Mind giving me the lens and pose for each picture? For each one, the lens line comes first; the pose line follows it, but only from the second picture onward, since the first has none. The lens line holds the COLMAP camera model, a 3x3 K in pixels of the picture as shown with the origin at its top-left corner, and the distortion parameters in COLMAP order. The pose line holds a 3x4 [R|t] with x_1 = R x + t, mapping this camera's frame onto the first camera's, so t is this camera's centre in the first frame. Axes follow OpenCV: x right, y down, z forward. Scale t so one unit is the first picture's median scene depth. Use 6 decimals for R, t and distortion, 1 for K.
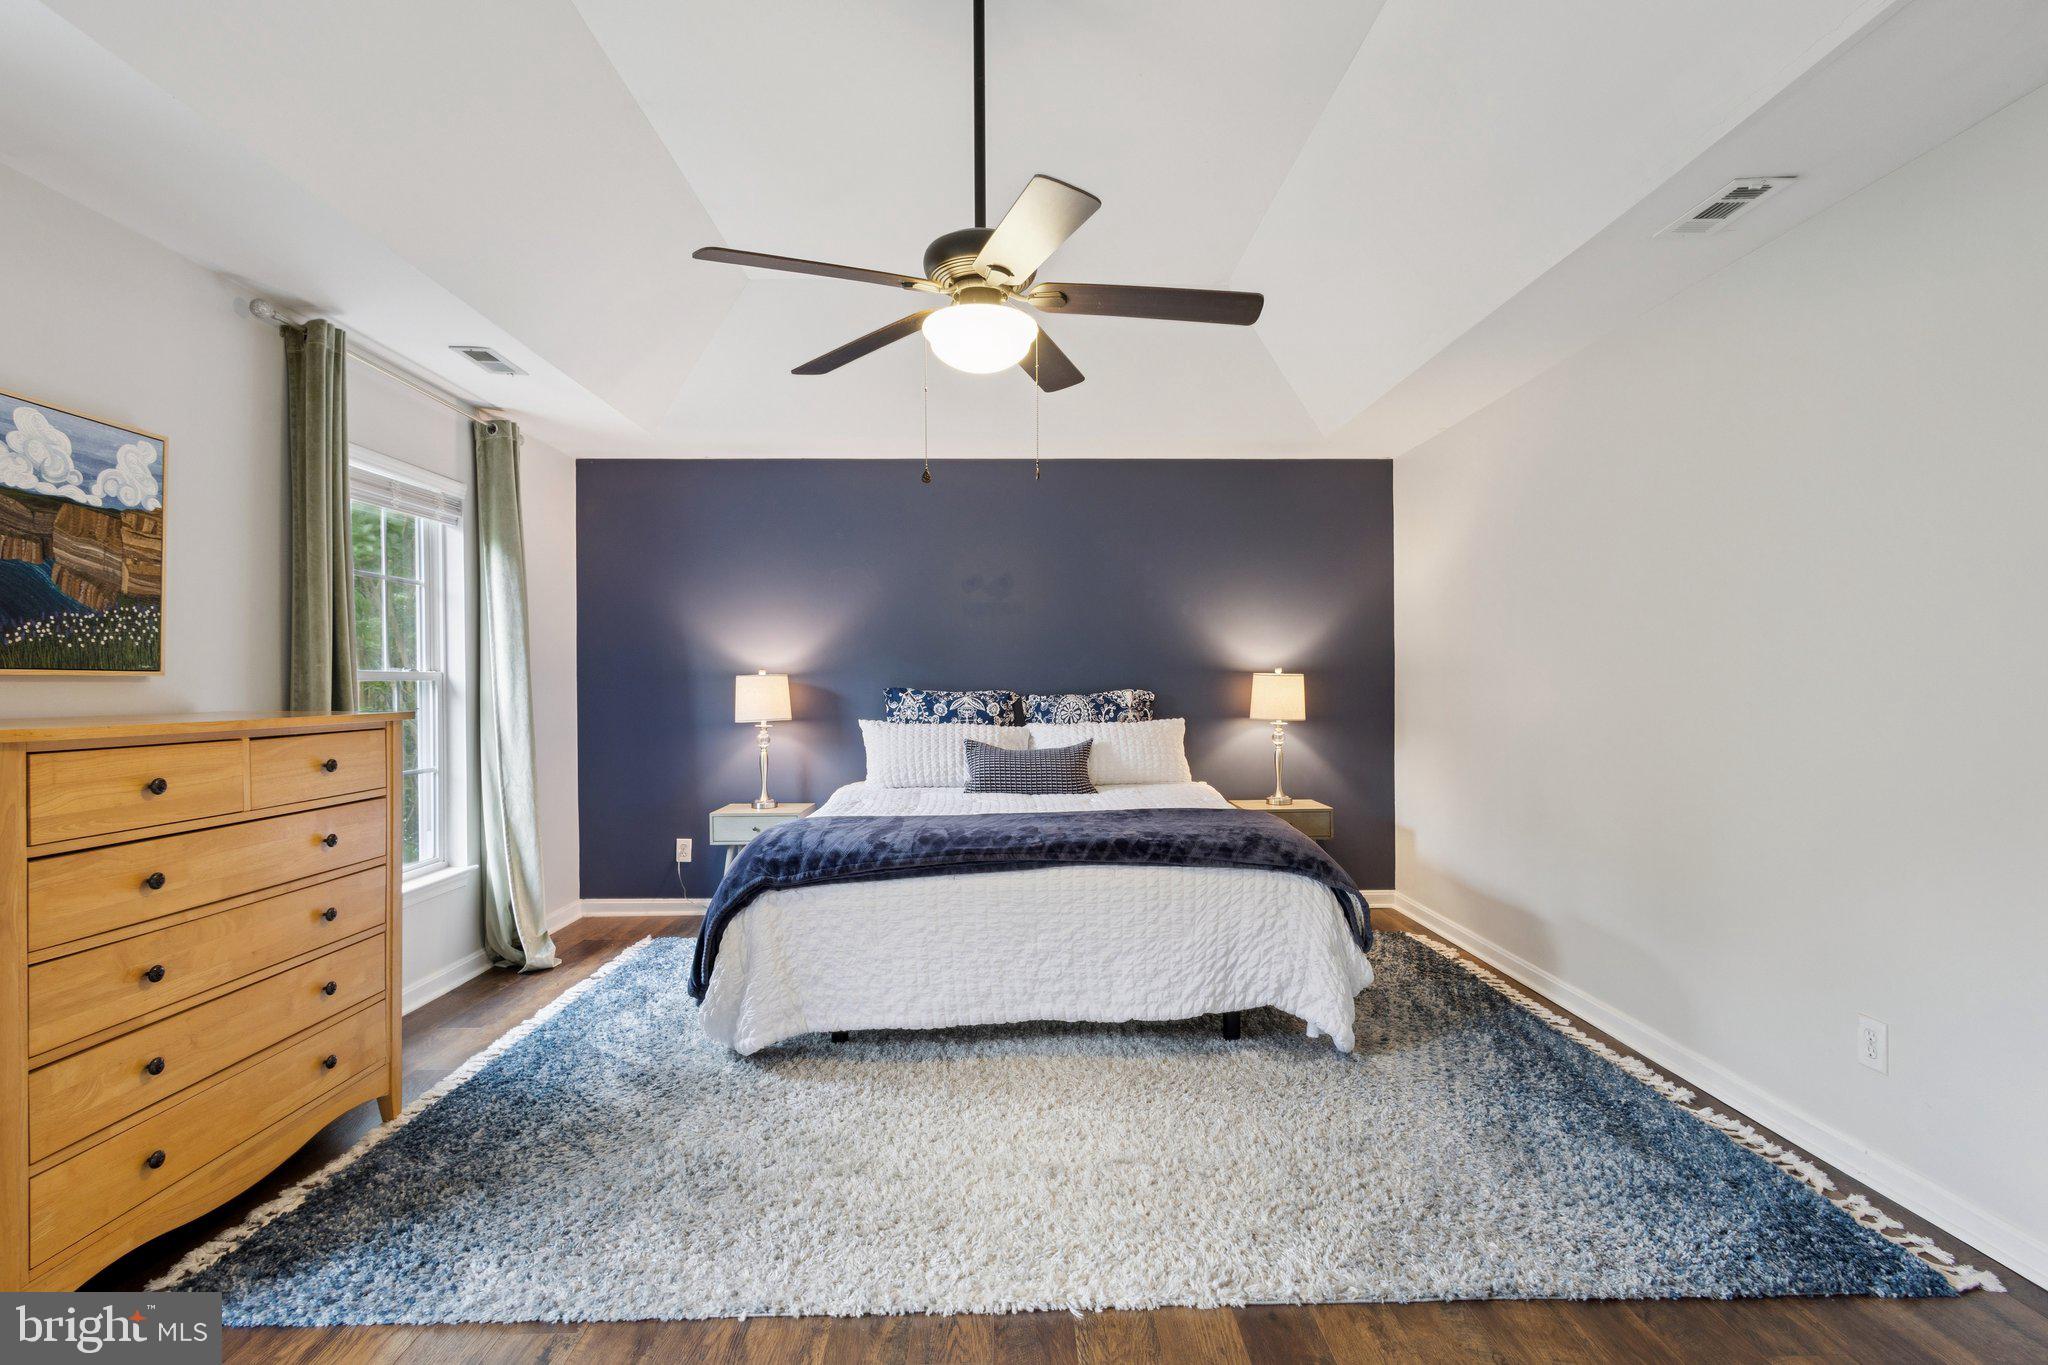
lens RADIAL K [[971.9, 0, 1037.8], [0, 971.9, 684.5], [0, 0, 1]] dist [0.019676, -0.002416]
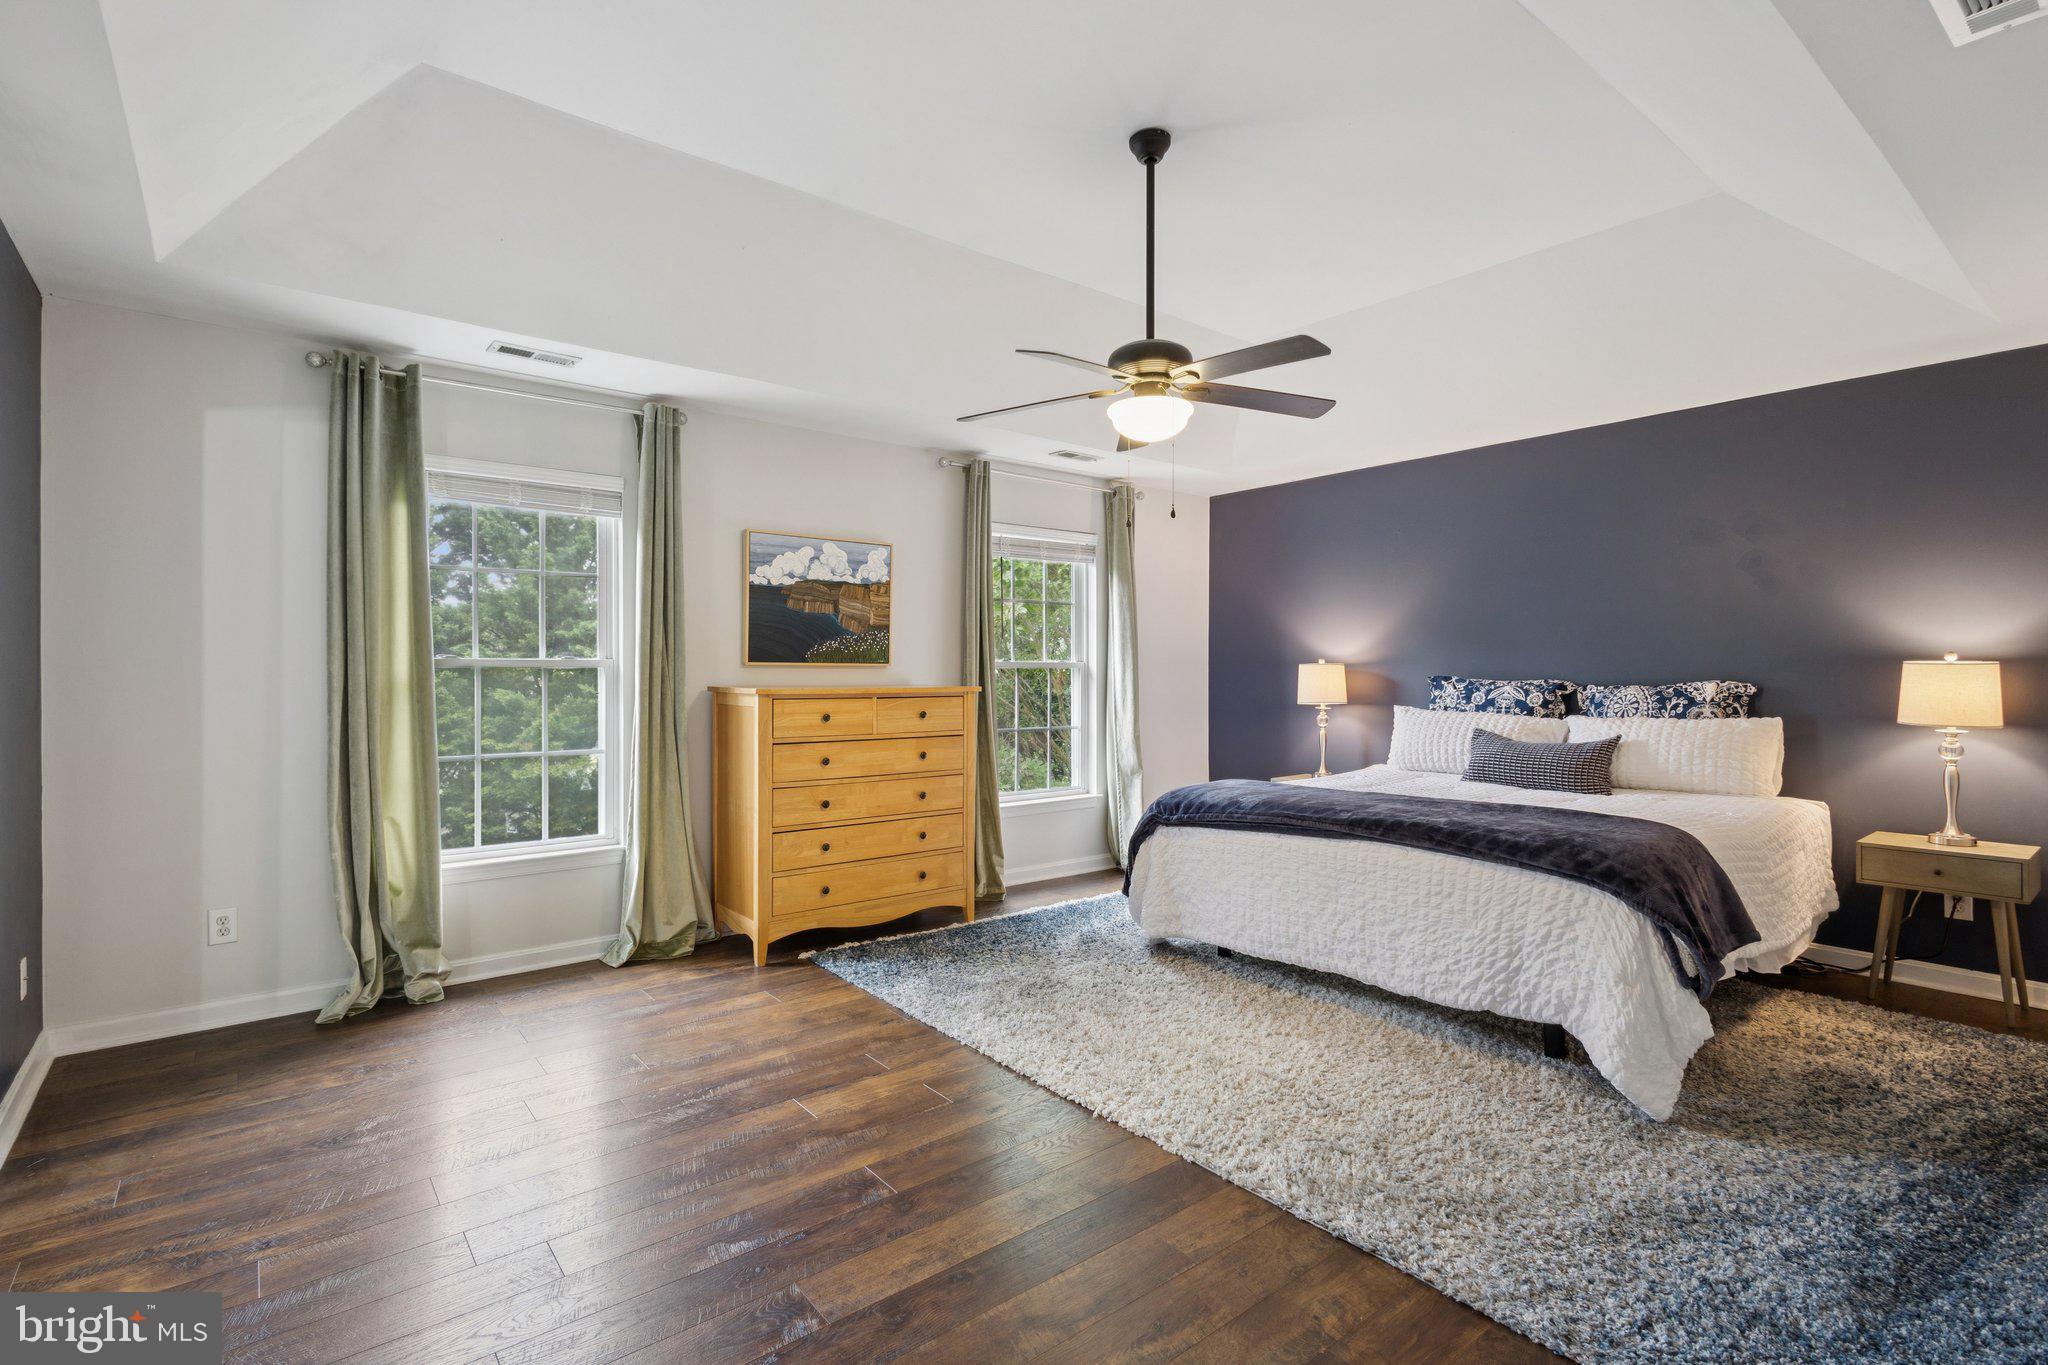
lens RADIAL K [[971.9, 0, 1024.9], [0, 971.9, 678.0], [0, 0, 1]] dist [0.019676, -0.002416]
pose [[0.604052, 0.010151, -0.796880, 0.672219], [-0.005078, 0.999948, 0.008888, -0.002670], [0.796929, -0.001323, 0.604072, 0.039302]]
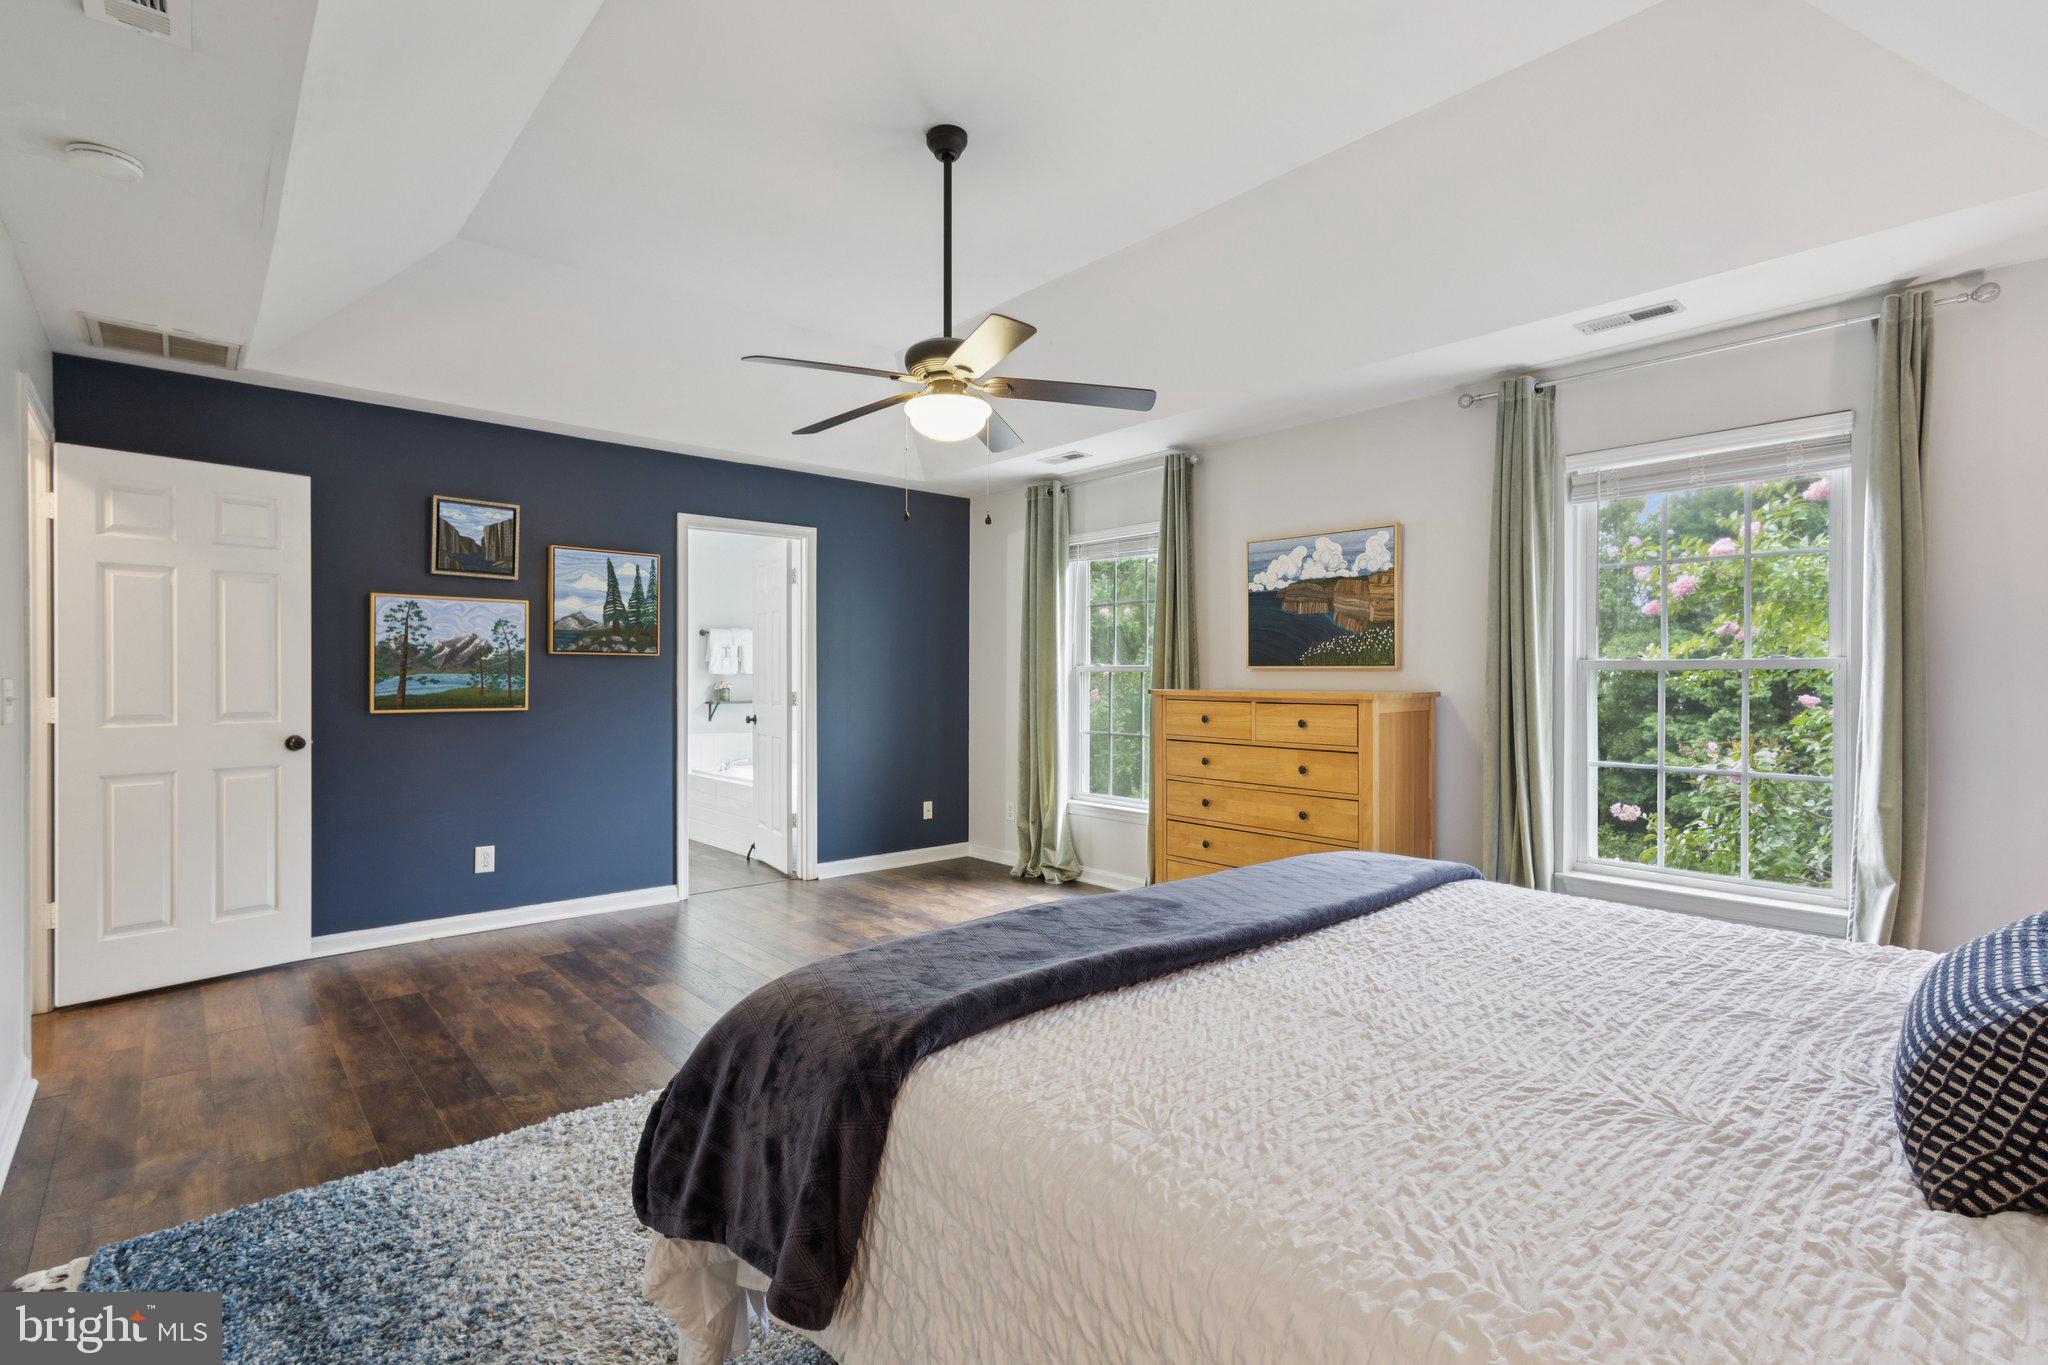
lens RADIAL K [[971.9, 0, 1018.3], [0, 971.9, 681.0], [0, 0, 1]] dist [0.019676, -0.002416]
pose [[-0.778753, 0.012198, -0.627212, 0.520571], [0.003197, 0.999875, 0.015476, -0.012072], [0.627322, 0.010047, -0.778695, 1.553672]]
